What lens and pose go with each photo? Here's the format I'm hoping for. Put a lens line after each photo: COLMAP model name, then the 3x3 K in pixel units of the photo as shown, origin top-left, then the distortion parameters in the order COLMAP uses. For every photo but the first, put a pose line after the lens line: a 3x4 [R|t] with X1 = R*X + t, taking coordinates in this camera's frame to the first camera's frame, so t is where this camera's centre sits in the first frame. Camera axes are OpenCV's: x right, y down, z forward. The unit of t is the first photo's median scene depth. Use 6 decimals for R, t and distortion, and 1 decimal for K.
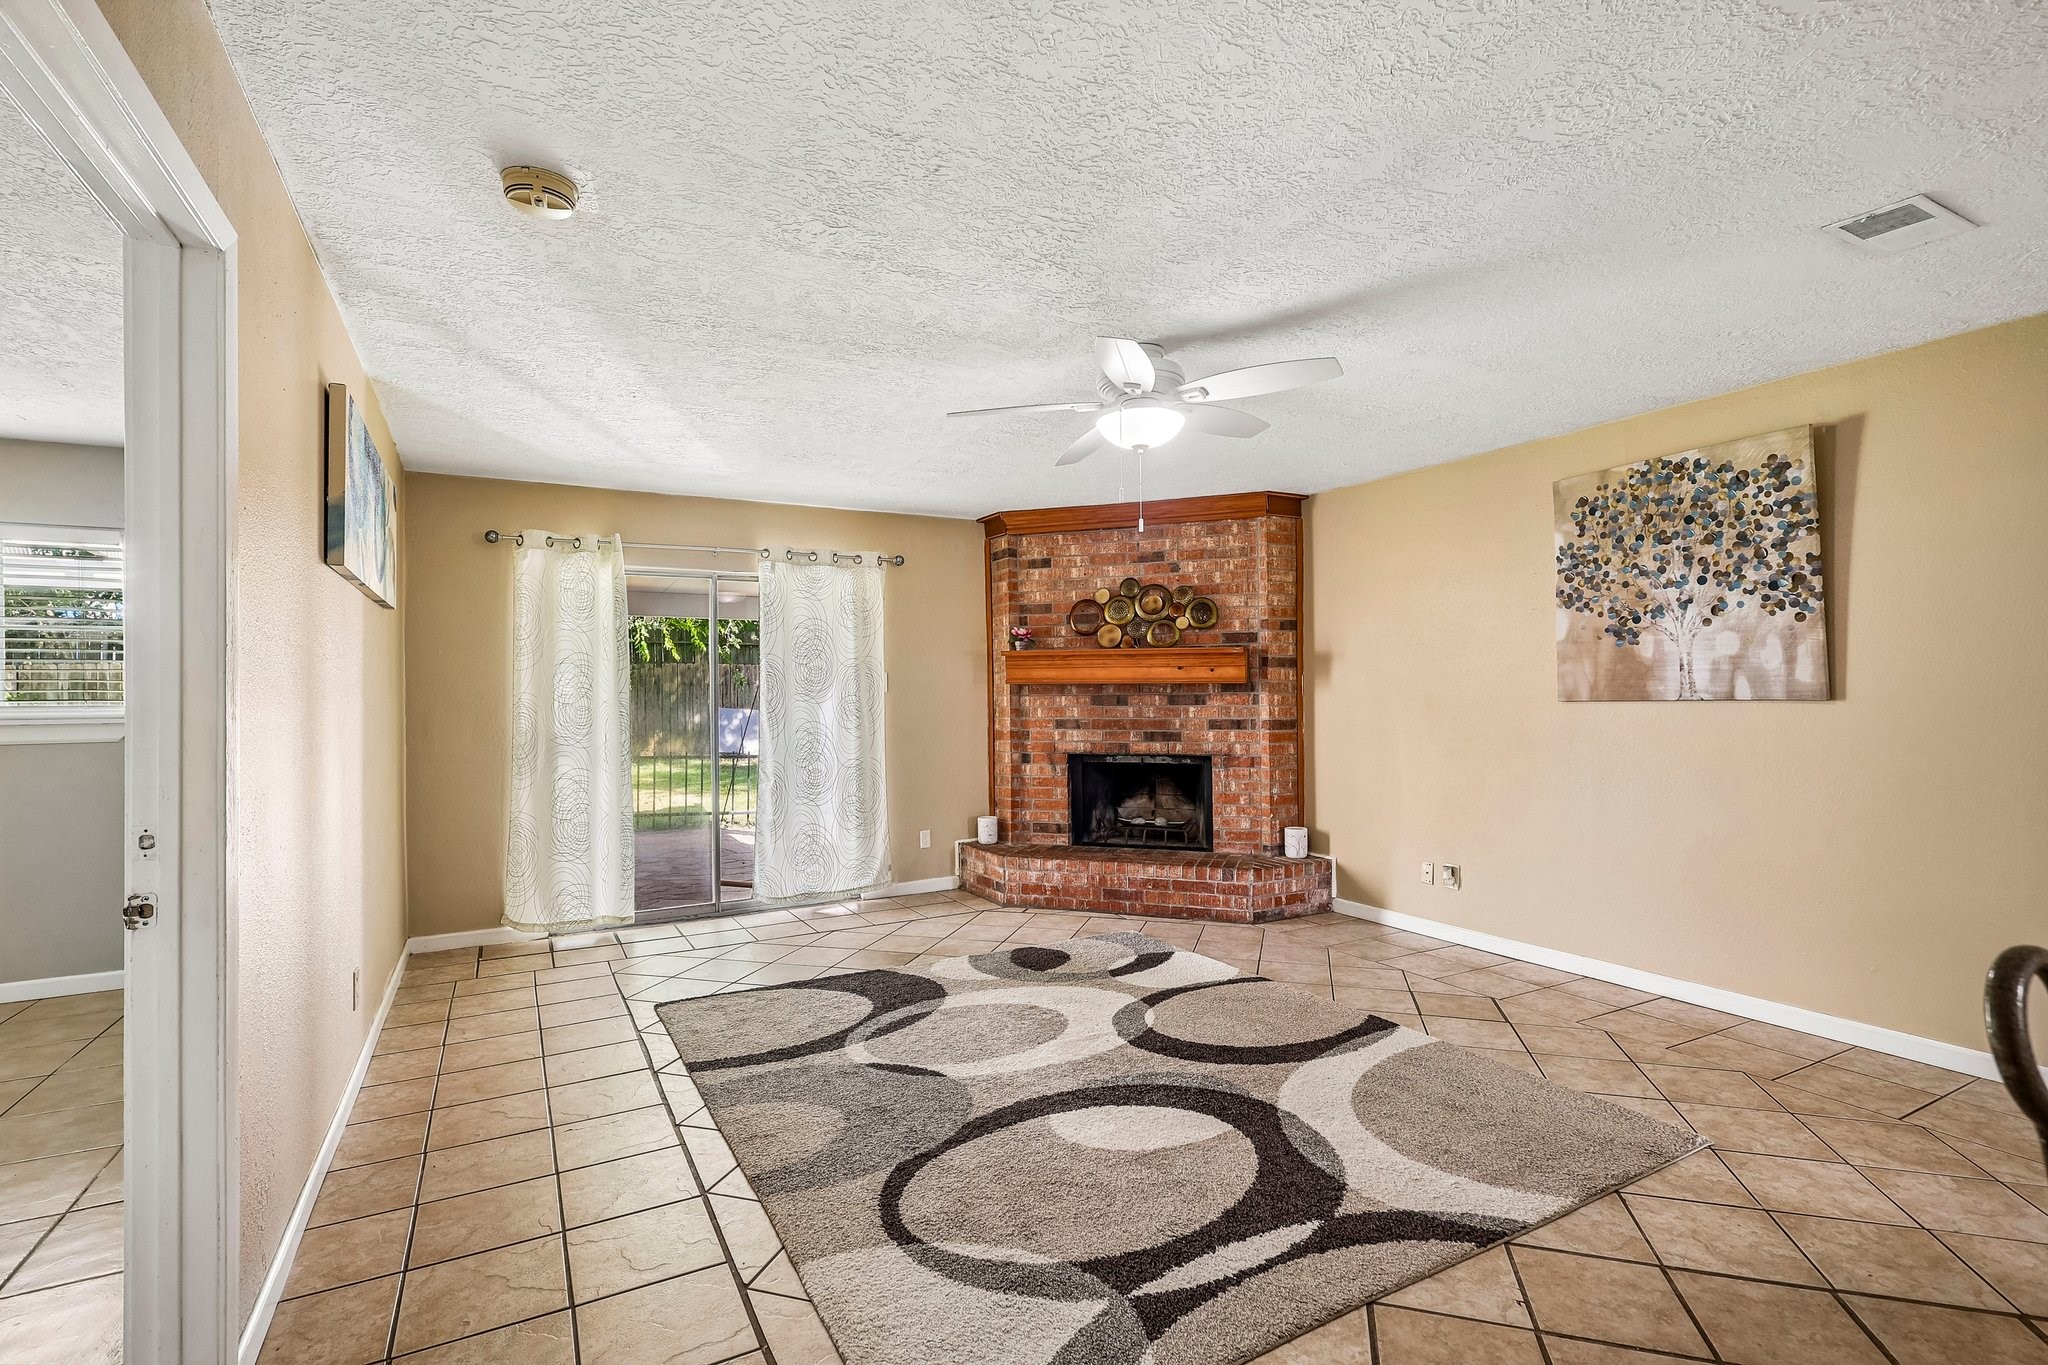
lens RADIAL K [[960.8, 0, 1018.1], [0, 960.8, 670.6], [0, 0, 1]] dist [-0.002261, 0.001616]
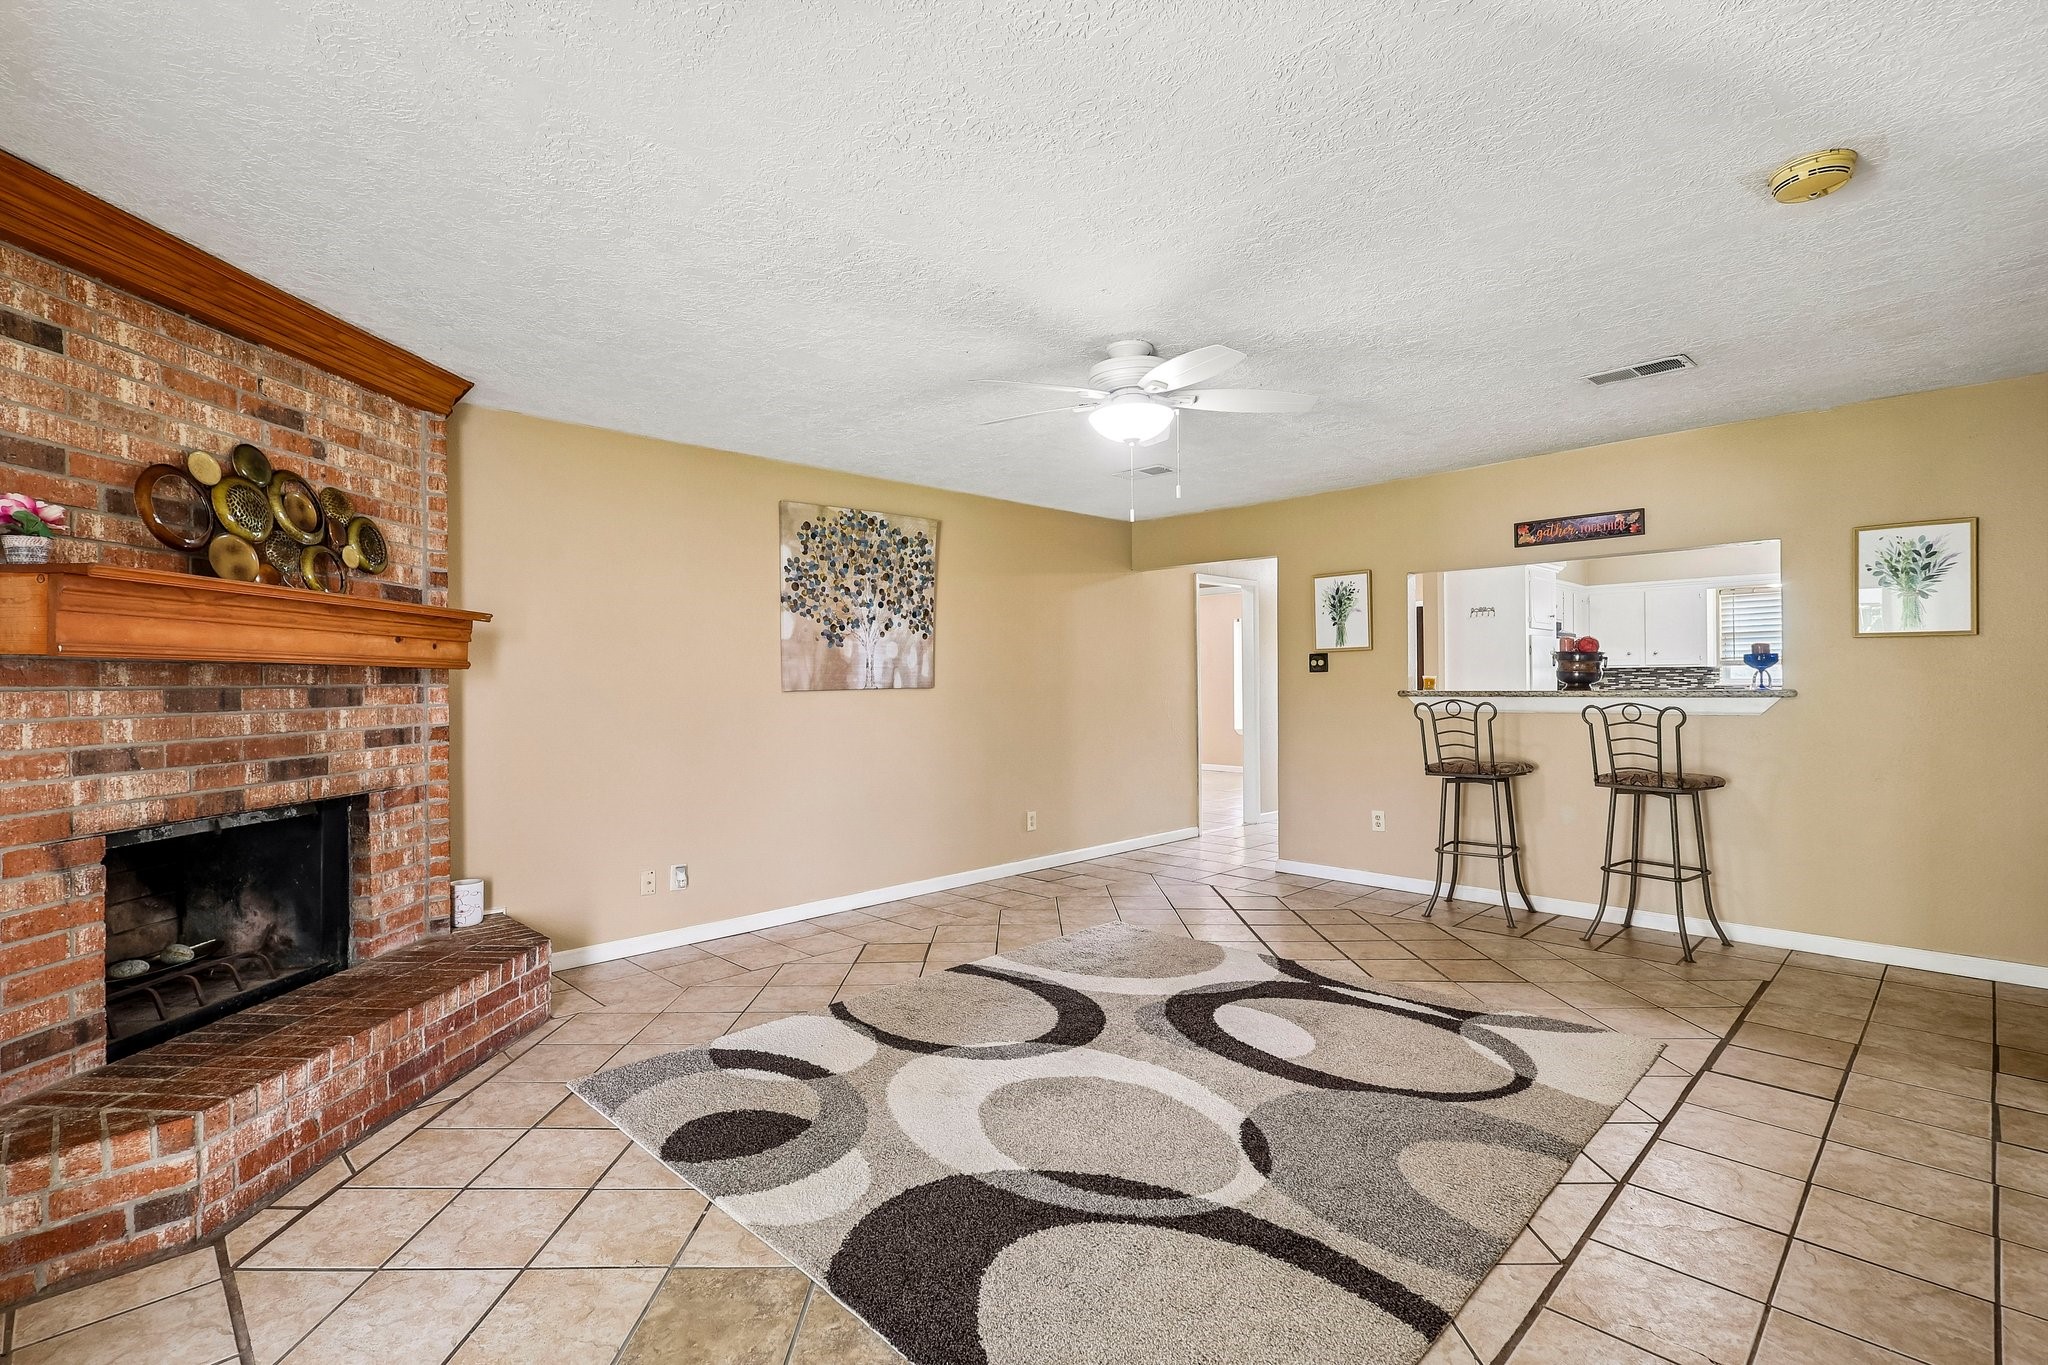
lens RADIAL K [[960.8, 0, 1008.6], [0, 960.8, 665.7], [0, 0, 1]] dist [-0.002261, 0.001616]
pose [[-0.282601, 0.027540, 0.958842, -0.641654], [-0.011202, 0.999425, -0.032007, 0.036157], [-0.959172, -0.019786, -0.282130, 1.099953]]
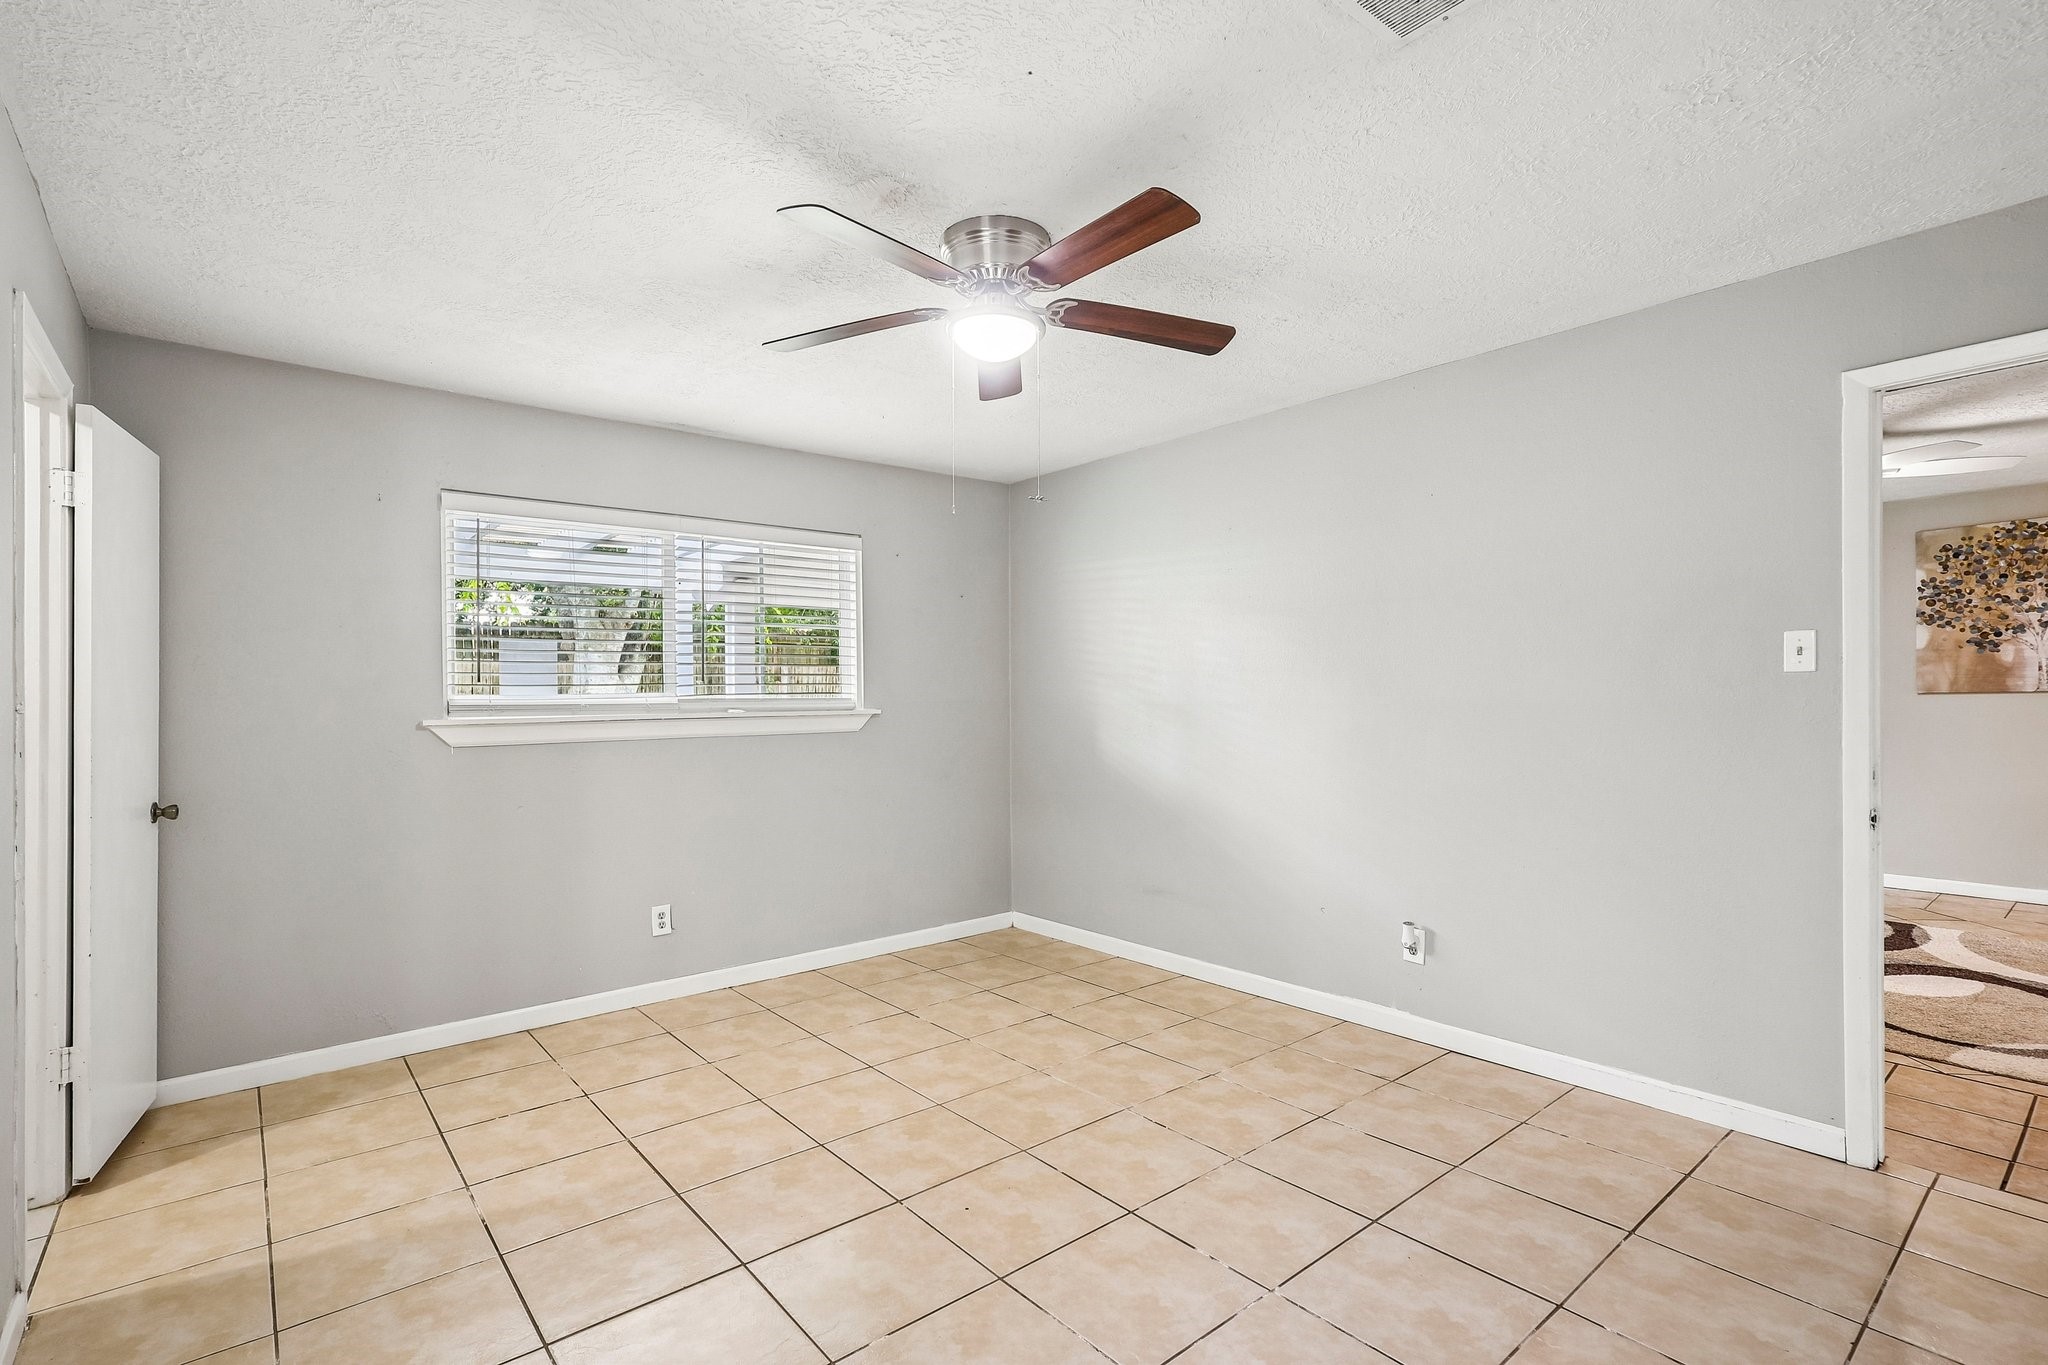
lens RADIAL K [[960.8, 0, 1022.8], [0, 960.8, 697.4], [0, 0, 1]] dist [-0.002261, 0.001616]
pose [[0.979409, -0.002356, 0.201875, -0.992196], [-0.003019, 0.999649, 0.026314, 0.006366], [-0.201866, -0.026382, 0.979058, -0.086035]]
